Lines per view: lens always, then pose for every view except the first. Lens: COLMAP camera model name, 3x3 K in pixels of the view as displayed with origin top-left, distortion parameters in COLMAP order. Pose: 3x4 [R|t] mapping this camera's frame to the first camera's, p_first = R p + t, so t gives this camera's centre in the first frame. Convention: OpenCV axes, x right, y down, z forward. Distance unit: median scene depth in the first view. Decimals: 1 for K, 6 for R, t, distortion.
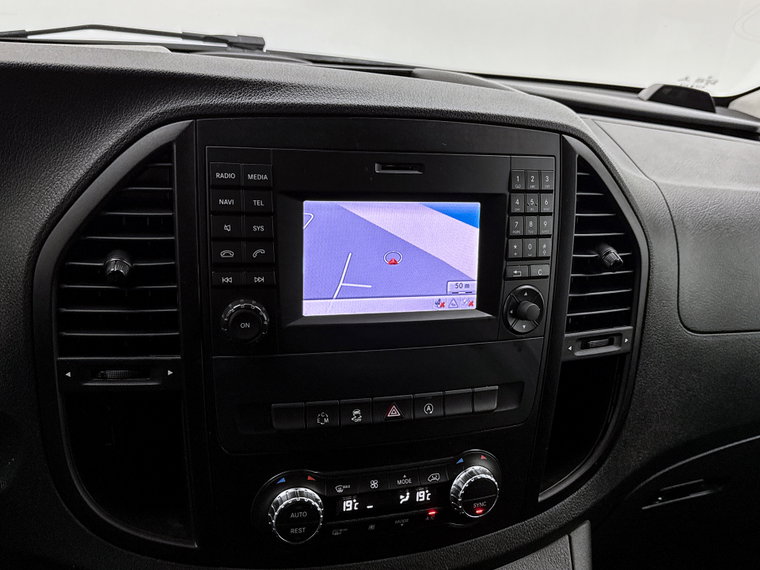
lens RADIAL K [[790.4, 0, 382.7], [0, 790.4, 283.2], [0, 0, 1]] dist [0.062188, 0.000000]
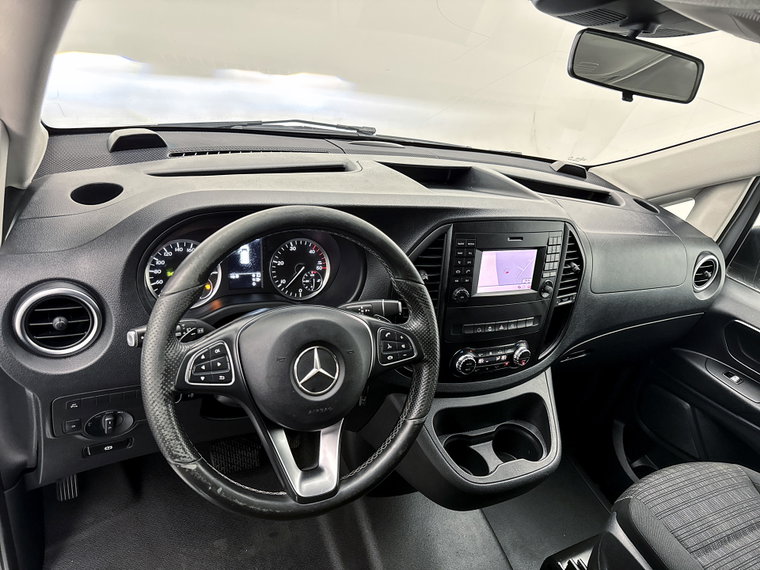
lens RADIAL K [[535.7, 0, 364.8], [0, 535.7, 284.8], [0, 0, 1]] dist [-0.002728, 0.001762]
pose [[0.991301, 0.018130, 0.130358, -0.663687], [-0.036104, 0.989931, 0.136868, -0.205219], [-0.126564, -0.140384, 0.981974, -0.680391]]
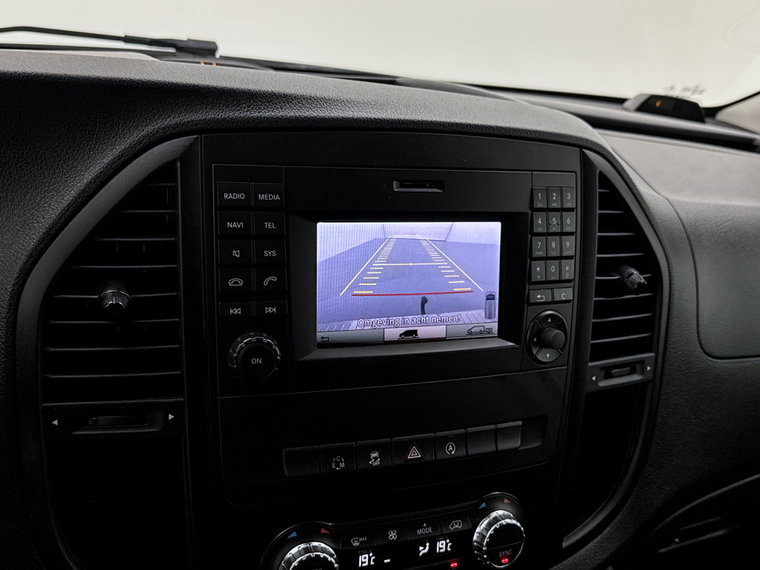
lens RADIAL K [[882.2, 0, 382.9], [0, 882.2, 279.3], [0, 0, 1]] dist [0.080895, 0.000000]
pose [[0.996267, -0.016696, 0.084699, -0.101158], [0.019774, 0.999169, -0.035632, -0.001146], [-0.084034, 0.037174, 0.995769, -0.014548]]
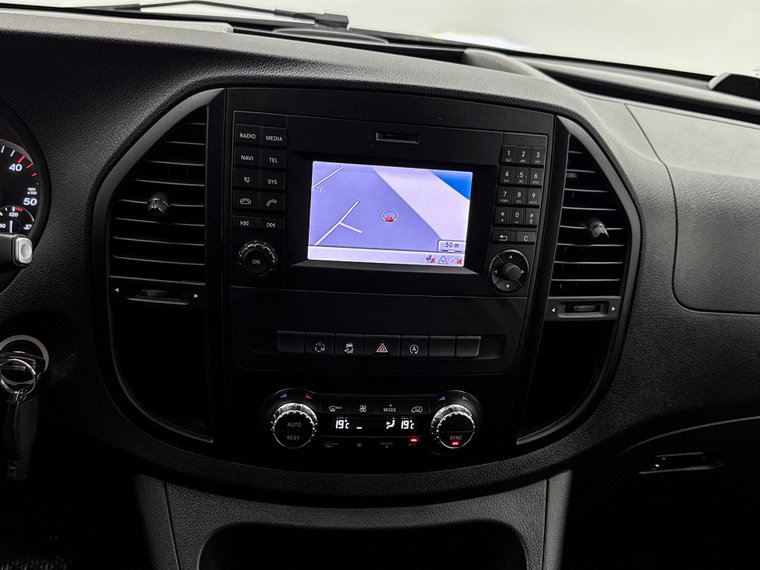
lens RADIAL K [[790.4, 0, 378.8], [0, 790.4, 289.1], [0, 0, 1]] dist [0.062188, 0.000000]
pose [[0.984397, 0.080948, -0.156239, 0.178339], [-0.075426, 0.996310, 0.040964, 0.027583], [0.158978, -0.028541, 0.986869, -0.141670]]
